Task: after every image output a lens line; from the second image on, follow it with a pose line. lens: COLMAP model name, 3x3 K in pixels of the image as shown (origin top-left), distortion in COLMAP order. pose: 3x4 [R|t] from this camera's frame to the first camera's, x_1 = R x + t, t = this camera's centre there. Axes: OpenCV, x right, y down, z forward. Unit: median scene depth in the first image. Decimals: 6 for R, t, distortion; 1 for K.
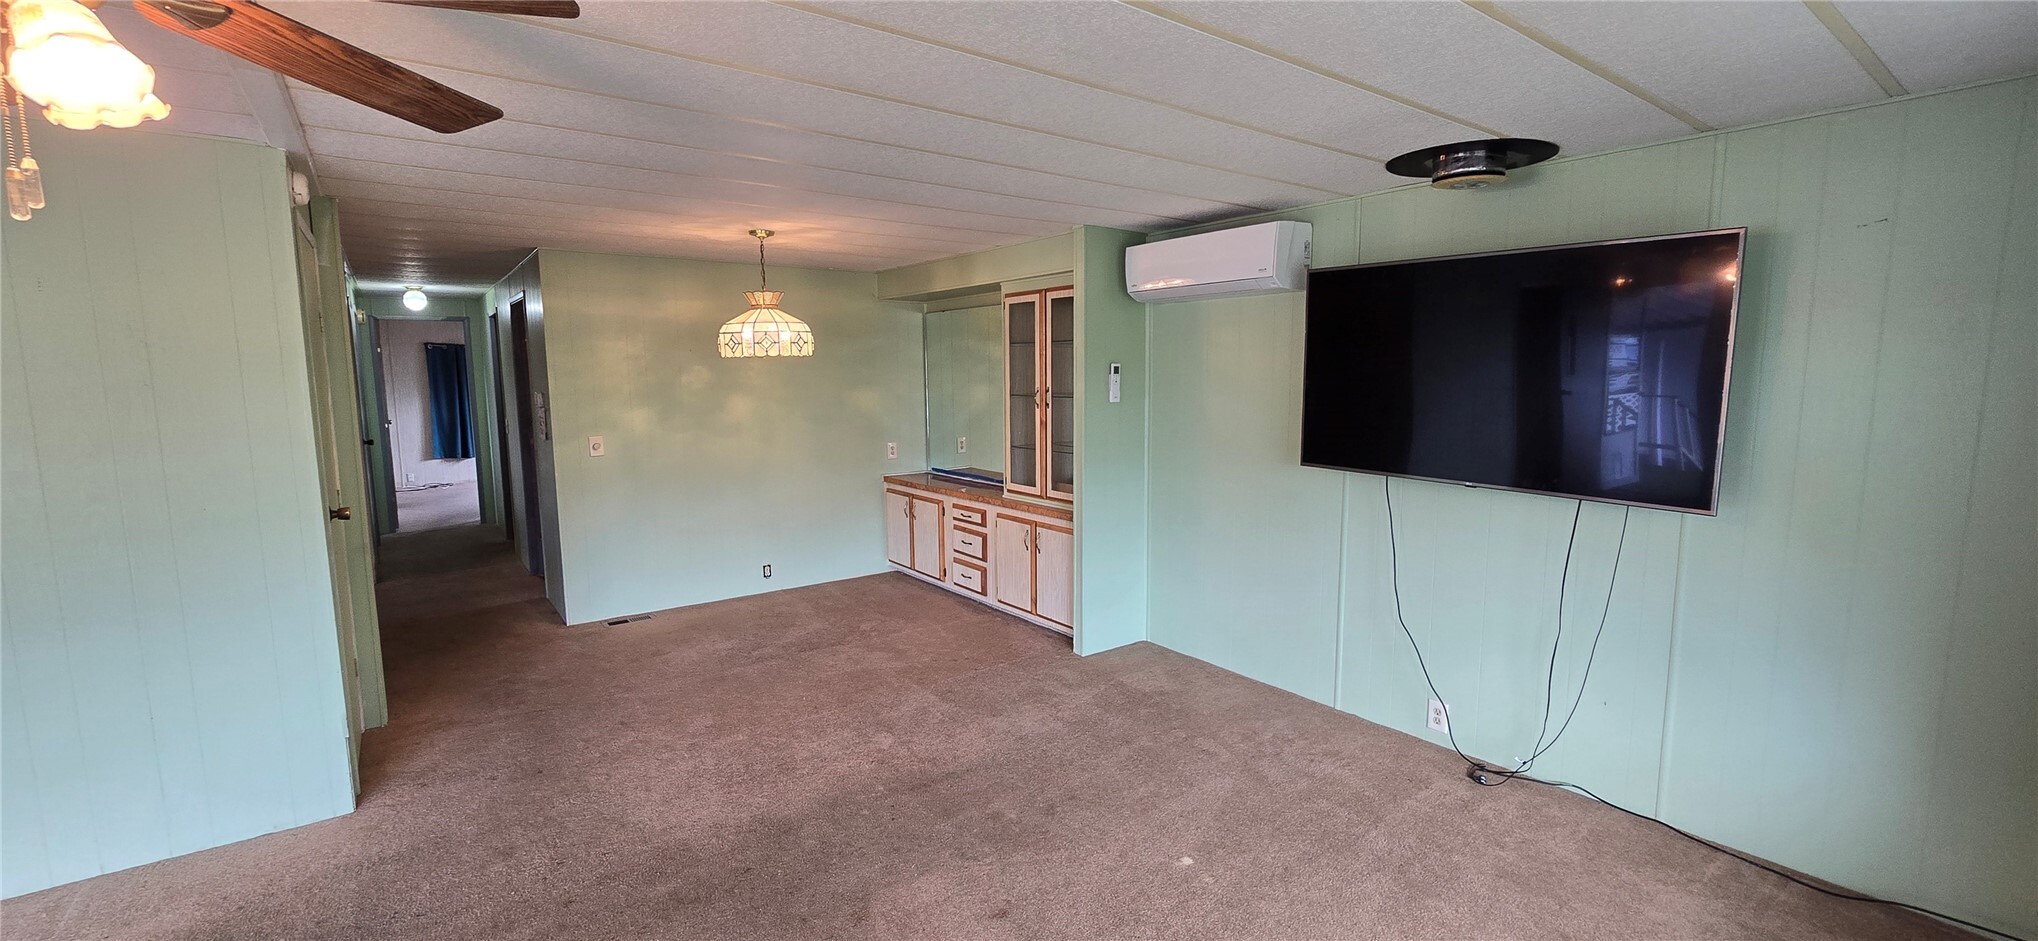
lens RADIAL K [[833.8, 0, 1031.9], [0, 833.8, 468.4], [0, 0, 1]] dist [-0.003552, 0.000168]
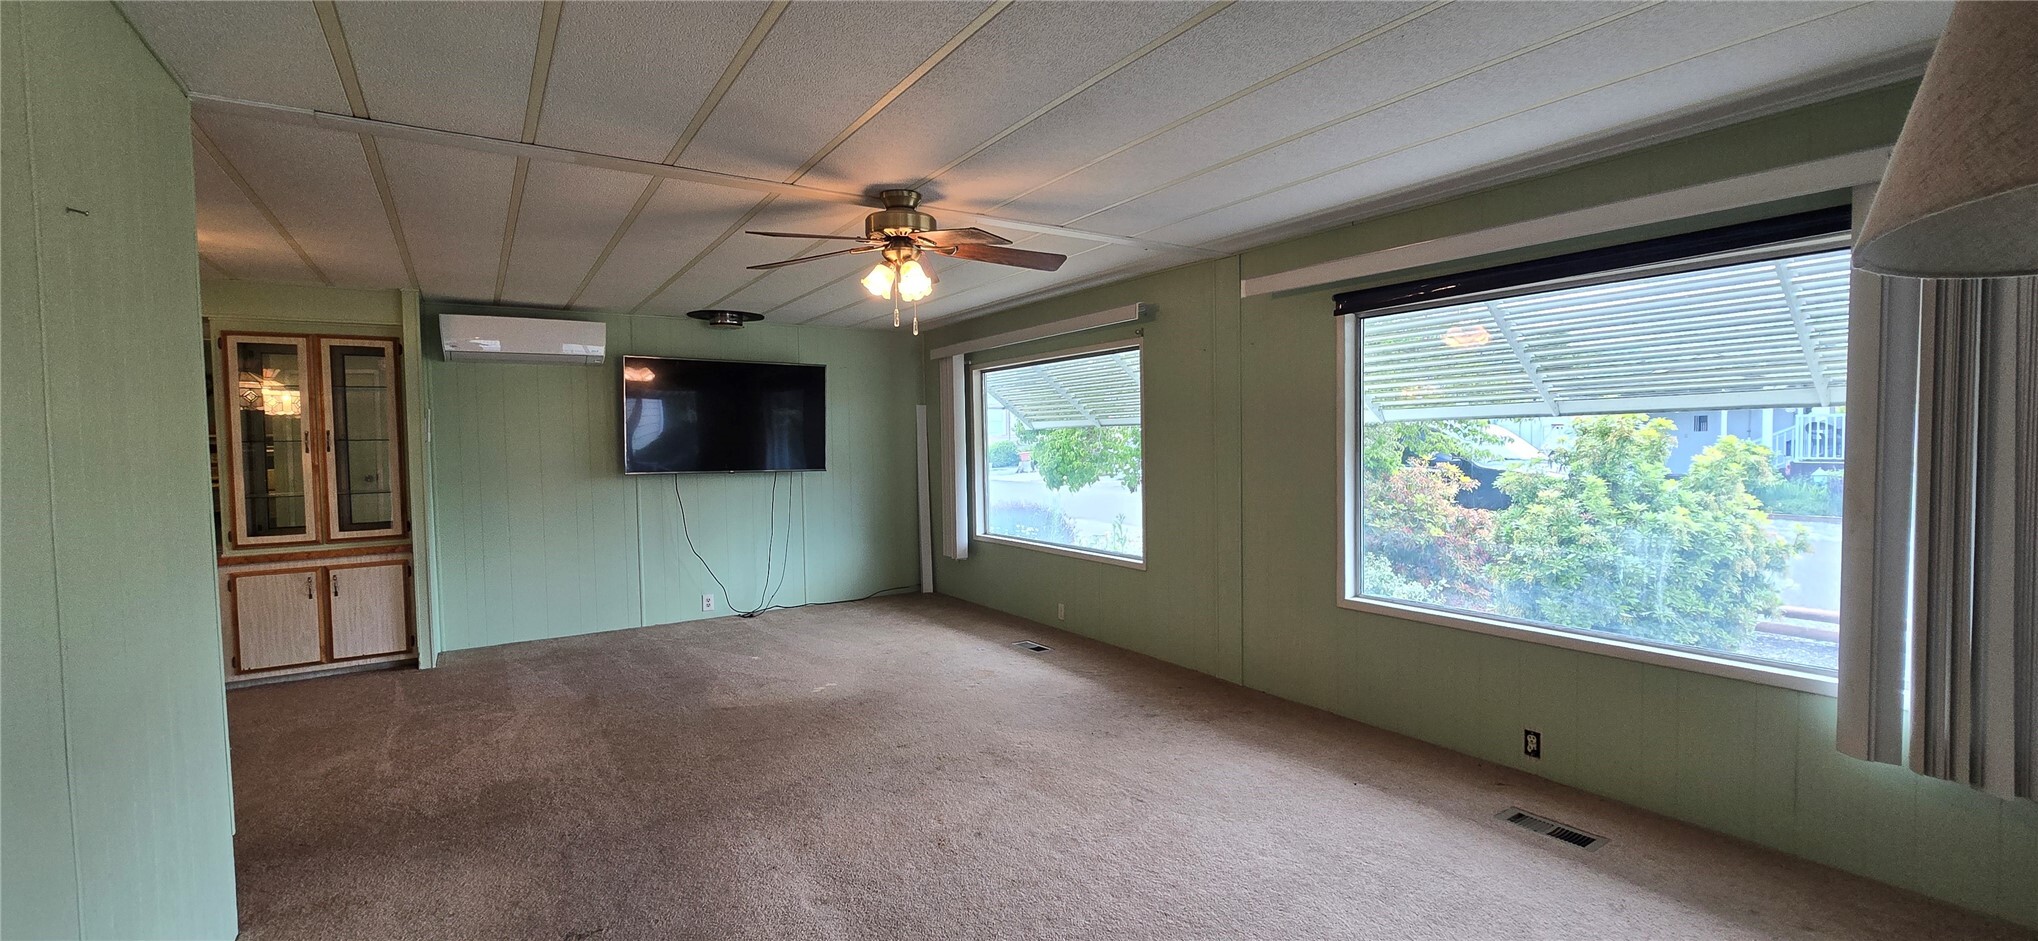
lens RADIAL K [[833.8, 0, 1019.1], [0, 833.8, 475.2], [0, 0, 1]] dist [-0.003552, 0.000168]
pose [[0.069155, -0.038782, 0.996852, -0.818009], [0.131861, 0.990832, 0.029400, 0.032700], [-0.988853, 0.129413, 0.073635, 0.087624]]
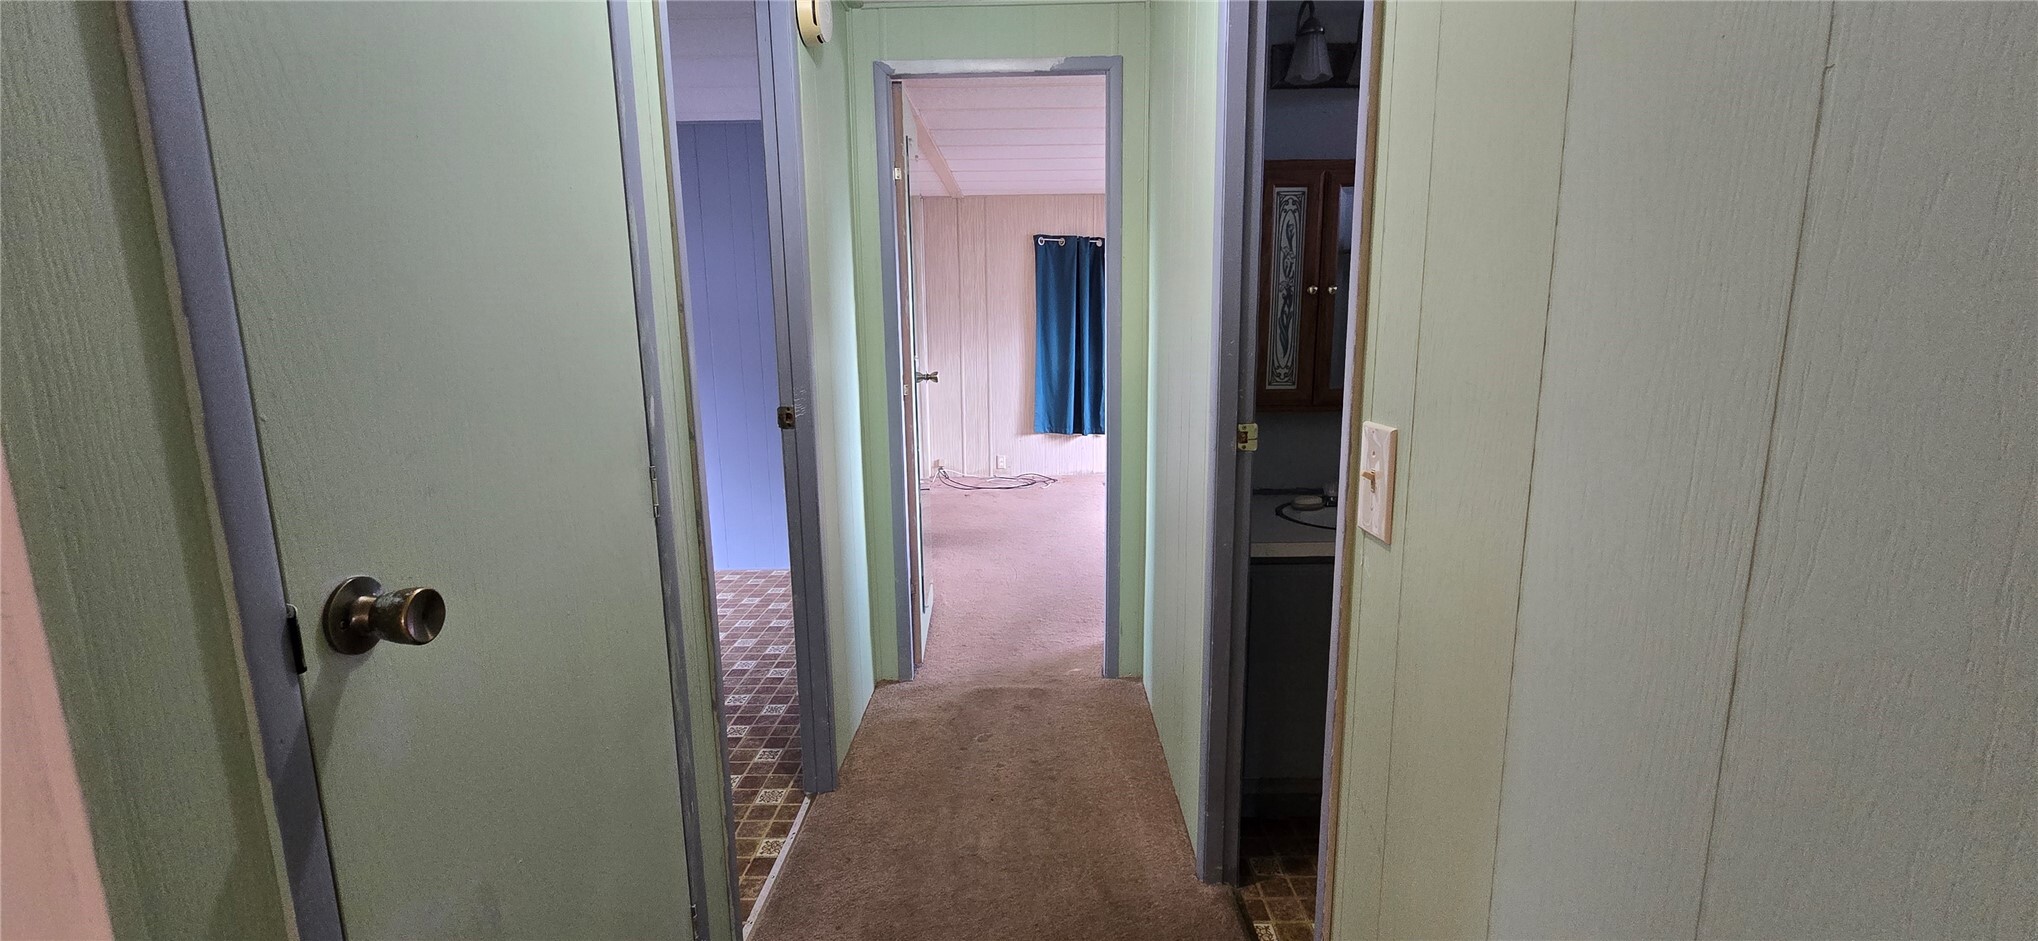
lens RADIAL K [[833.8, 0, 1019.5], [0, 833.8, 469.9], [0, 0, 1]] dist [-0.003552, 0.000168]
pose [[0.785339, 0.102355, -0.610546, -0.757994], [-0.063519, 0.994355, 0.084994, -0.074523], [0.615799, -0.027968, 0.787407, 1.100509]]
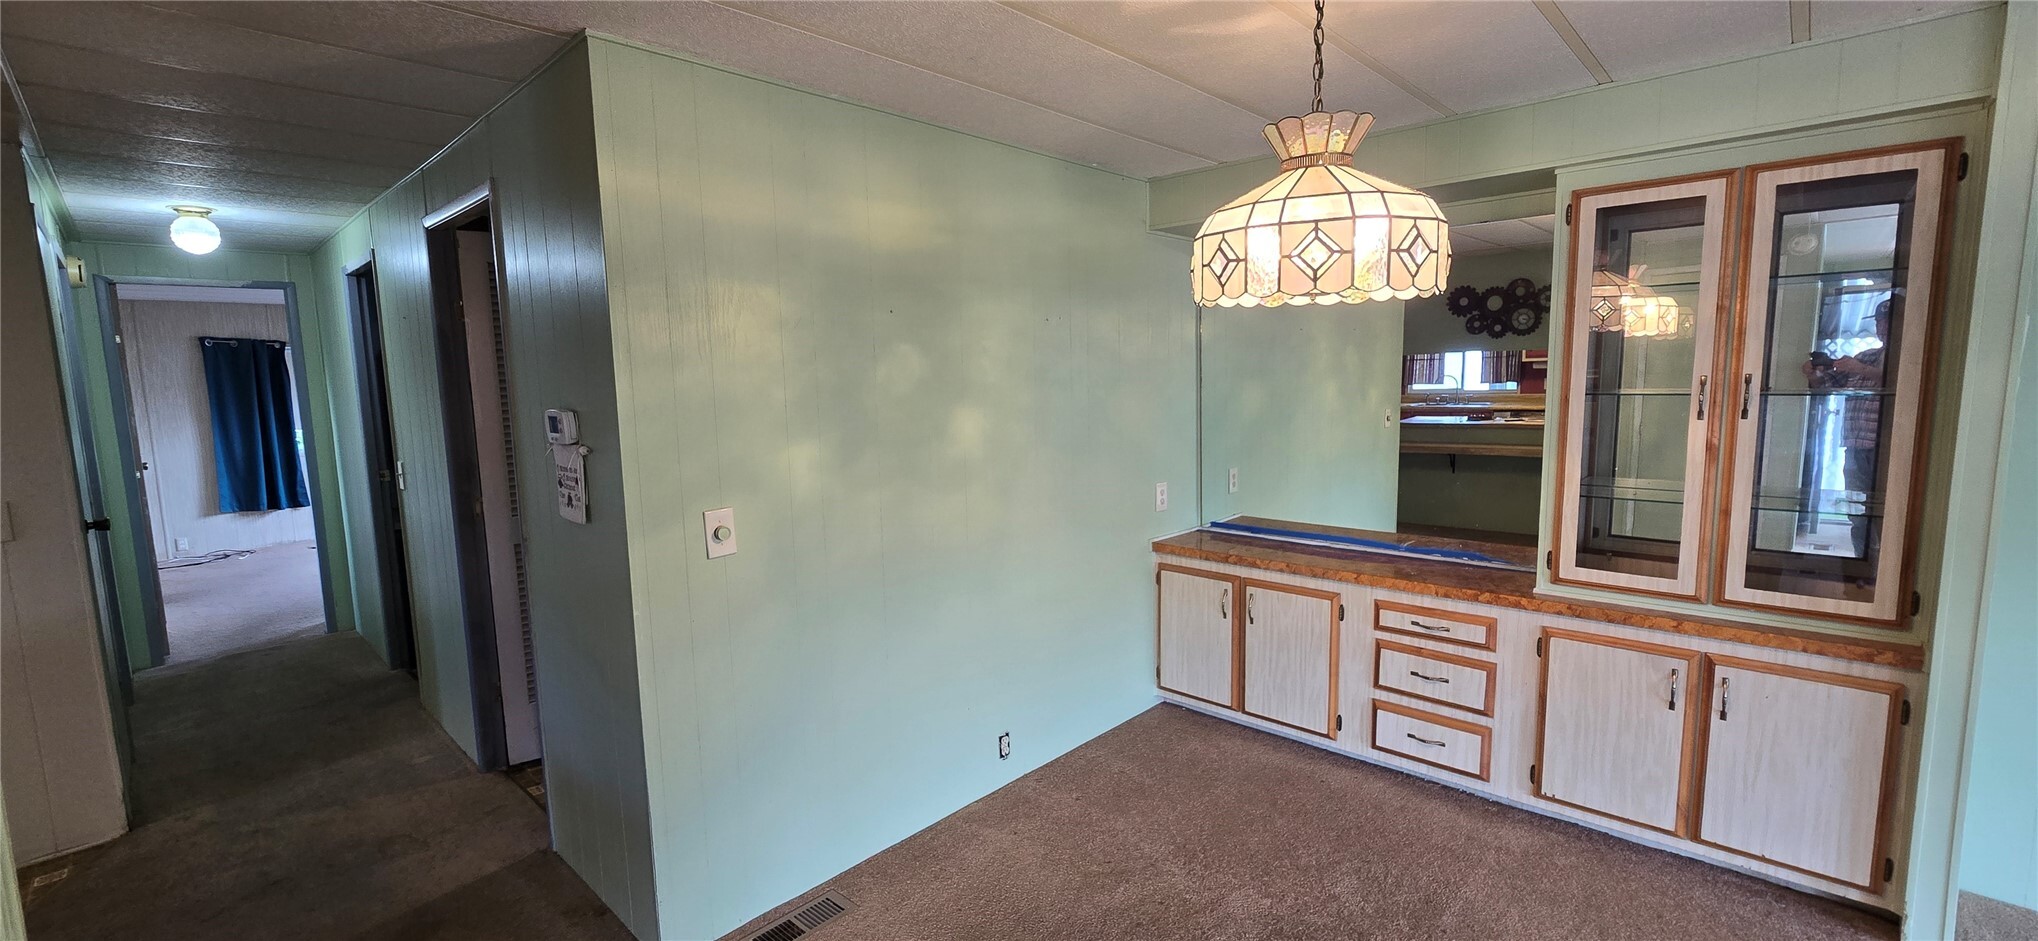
lens RADIAL K [[833.8, 0, 1027.3], [0, 833.8, 470.4], [0, 0, 1]] dist [-0.003552, 0.000168]
pose [[0.986514, -0.034059, 0.160095, -0.407668], [0.034396, 0.999408, 0.000666, -0.049929], [-0.160023, 0.004850, 0.987101, 0.522587]]
